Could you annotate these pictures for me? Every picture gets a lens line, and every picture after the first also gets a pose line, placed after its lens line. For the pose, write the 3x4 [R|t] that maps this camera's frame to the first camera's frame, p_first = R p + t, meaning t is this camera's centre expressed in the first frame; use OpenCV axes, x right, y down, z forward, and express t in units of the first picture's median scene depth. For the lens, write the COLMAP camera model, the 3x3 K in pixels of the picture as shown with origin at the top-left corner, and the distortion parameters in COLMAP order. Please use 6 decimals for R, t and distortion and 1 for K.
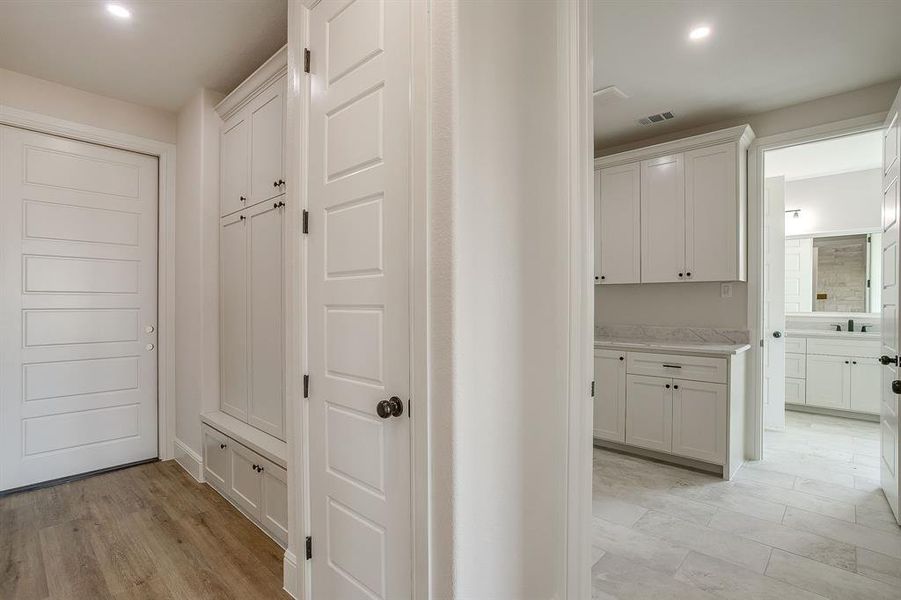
lens RADIAL K [[430.2, 0, 453.5], [0, 430.2, 301.1], [0, 0, 1]] dist [0.000844, 0.000419]
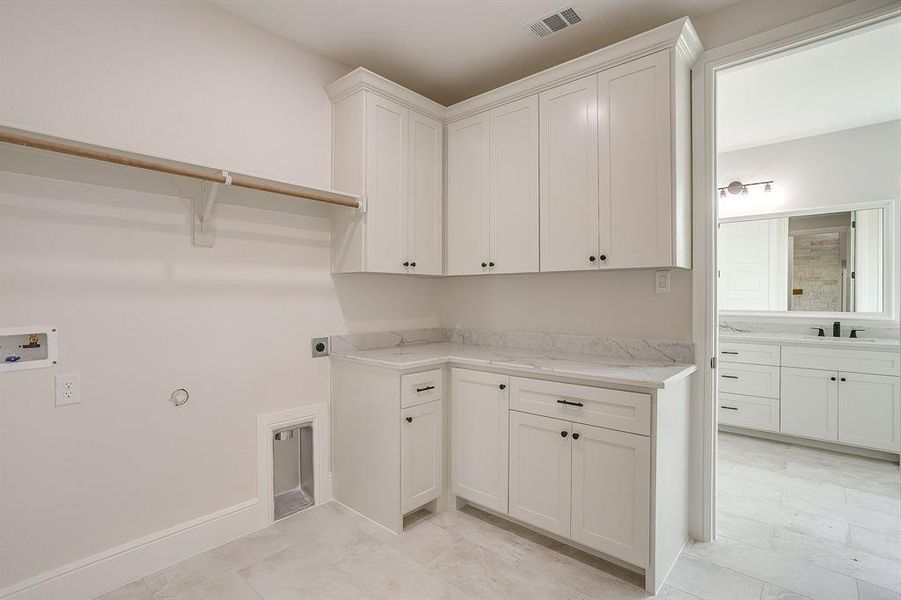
lens RADIAL K [[419.0, 0, 447.9], [0, 419.0, 295.6], [0, 0, 1]] dist [-0.004900, 0.000304]
pose [[0.999918, -0.000486, 0.012807, 0.288462], [0.000526, 0.999995, -0.003138, -0.002856], [-0.012805, 0.003144, 0.999913, 0.349723]]
